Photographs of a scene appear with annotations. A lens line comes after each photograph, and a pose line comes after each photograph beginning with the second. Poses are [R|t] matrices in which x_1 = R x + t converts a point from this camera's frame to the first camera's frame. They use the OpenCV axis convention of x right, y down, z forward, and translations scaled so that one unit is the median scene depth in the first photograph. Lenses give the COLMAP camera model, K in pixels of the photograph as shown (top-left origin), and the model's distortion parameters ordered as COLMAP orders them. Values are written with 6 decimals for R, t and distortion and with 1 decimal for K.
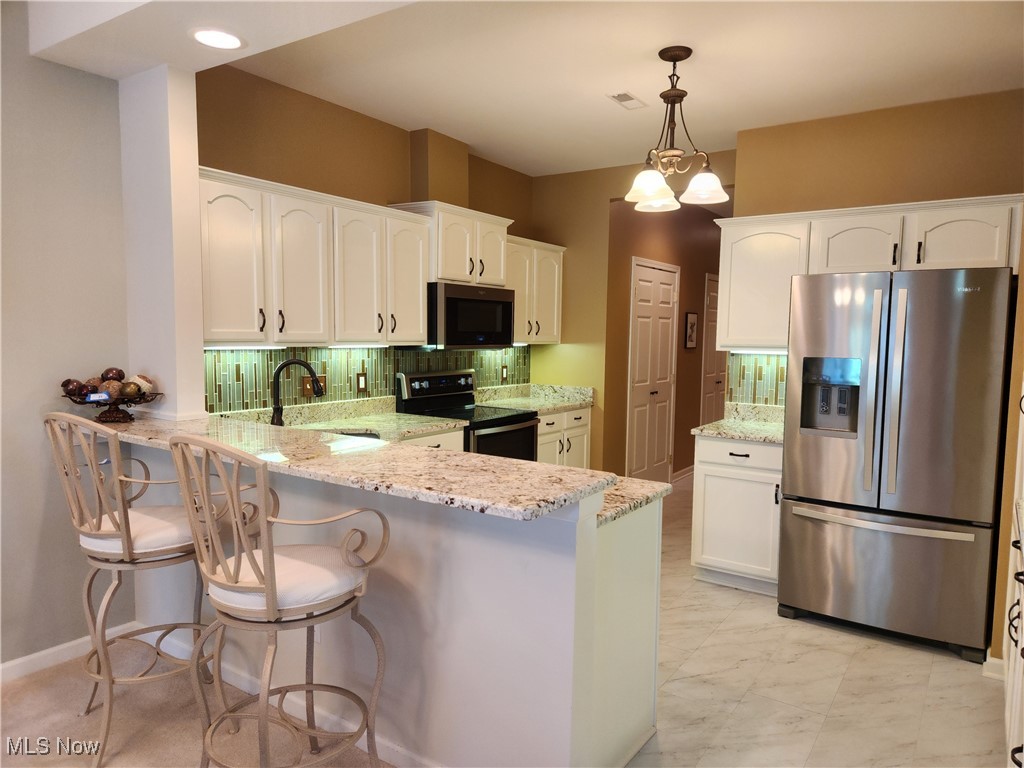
lens RADIAL K [[687.0, 0, 527.7], [0, 687.0, 389.7], [0, 0, 1]] dist [0.077314, -0.069109]
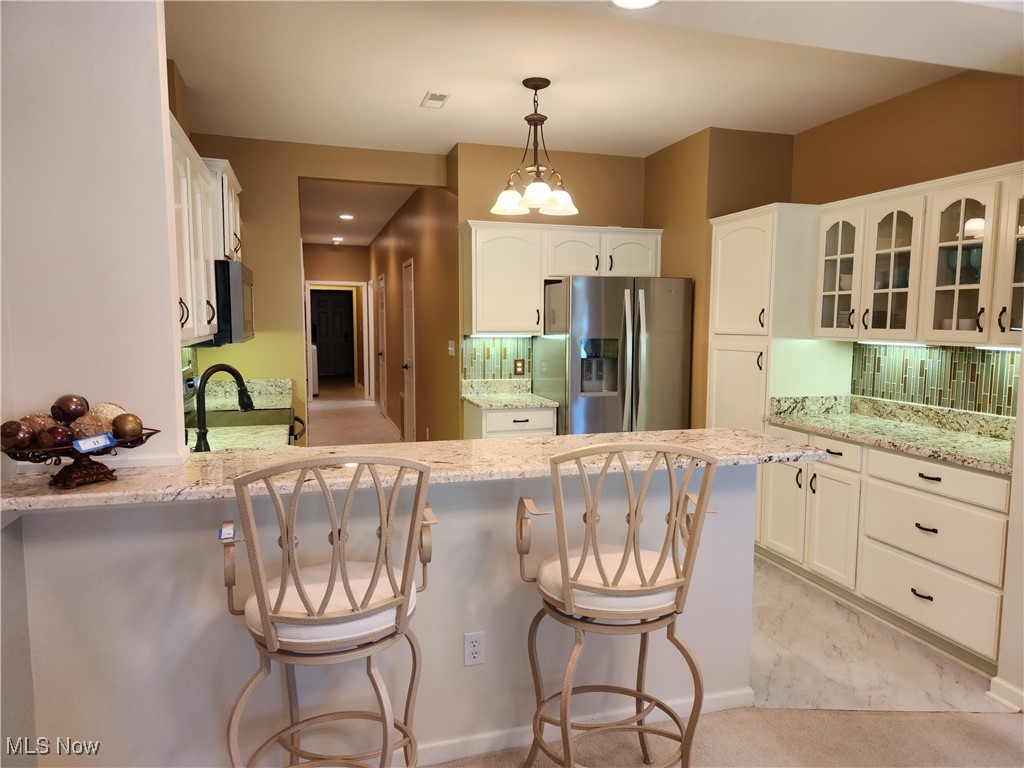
lens RADIAL K [[687.0, 0, 527.7], [0, 687.0, 389.7], [0, 0, 1]] dist [0.077314, -0.069109]
pose [[0.616873, -0.091293, 0.781750, -0.563759], [0.067668, 0.995724, 0.062885, -0.032500], [-0.784148, 0.014108, 0.620413, 0.218826]]
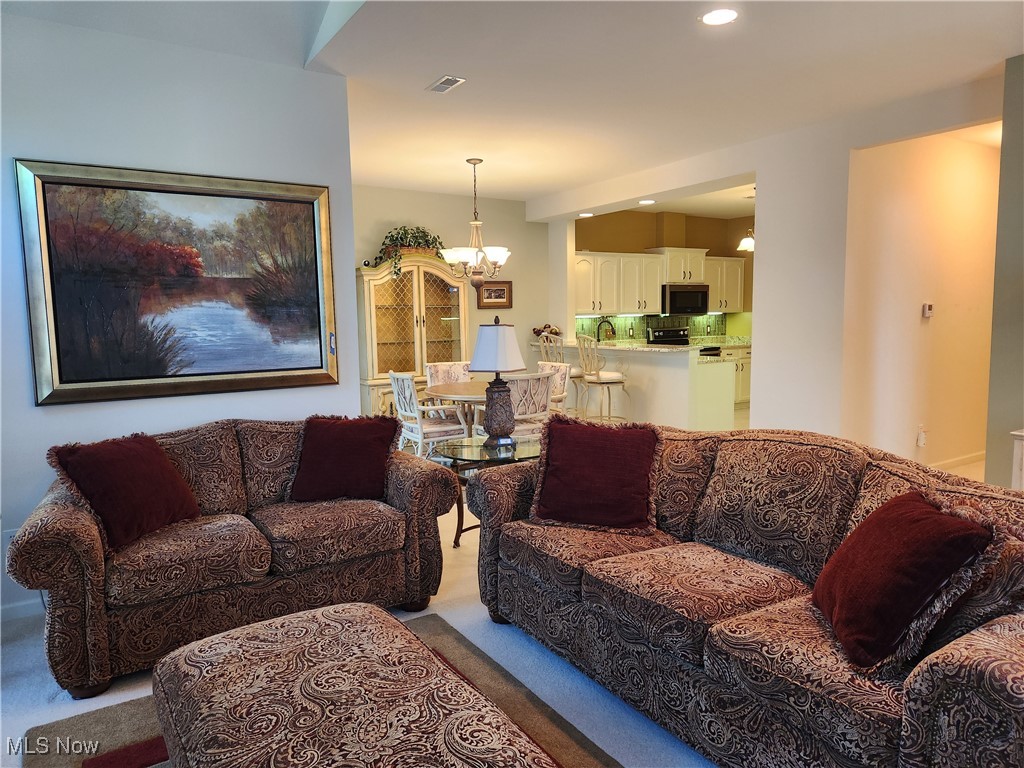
lens RADIAL K [[687.0, 0, 527.7], [0, 687.0, 389.7], [0, 0, 1]] dist [0.077314, -0.069109]
pose [[0.923957, 0.011418, -0.382325, 0.296256], [-0.001138, 0.999632, 0.027104, 0.113895], [0.382494, -0.024608, 0.923630, -1.160710]]
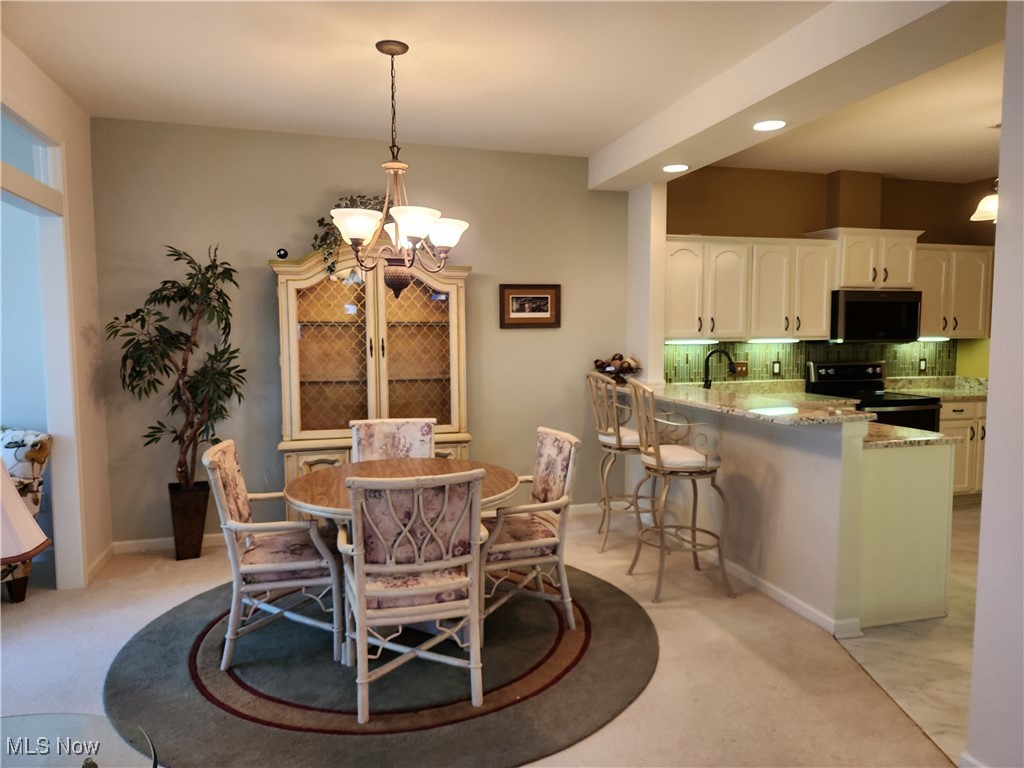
lens RADIAL K [[697.3, 0, 525.4], [0, 697.3, 387.2], [0, 0, 1]] dist [0.067855, -0.074792]
pose [[0.775782, 0.032908, -0.630142, 0.246402], [-0.037659, 0.999274, 0.005823, 0.037370], [0.629876, 0.019213, 0.776458, -0.374169]]
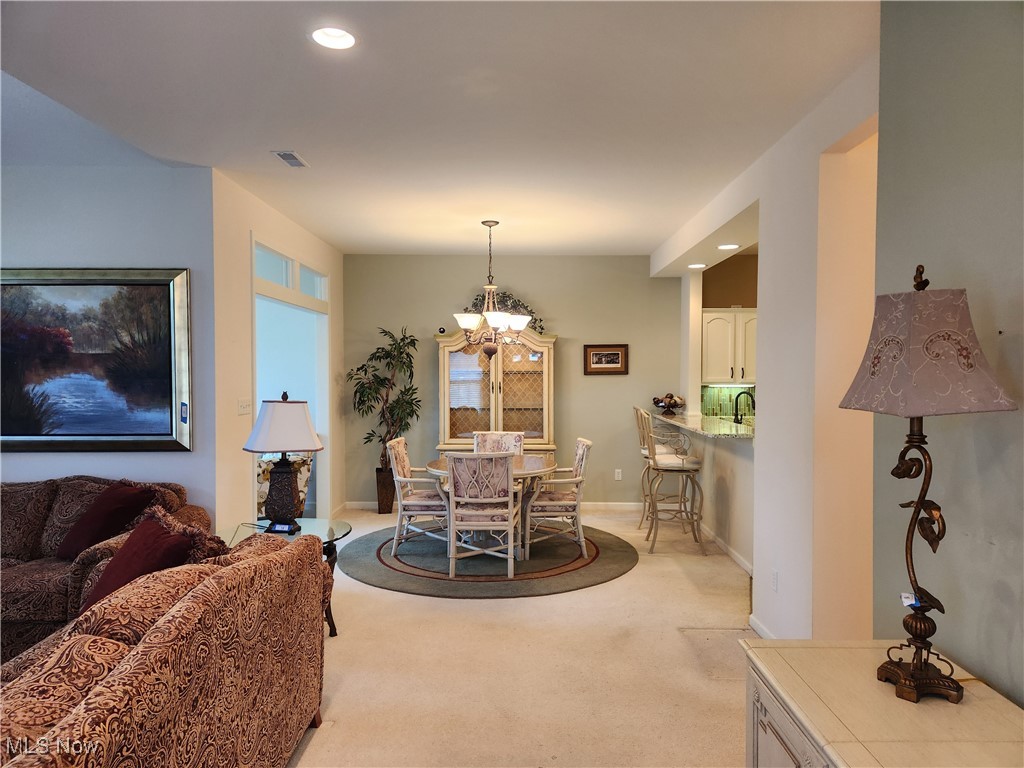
lens RADIAL K [[680.8, 0, 514.4], [0, 680.8, 390.4], [0, 0, 1]] dist [0.075551, -0.062128]
pose [[0.553860, 0.007374, -0.832577, 0.781417], [-0.061076, 0.997627, -0.031794, 0.048226], [0.830366, 0.068460, 0.552996, -0.557920]]
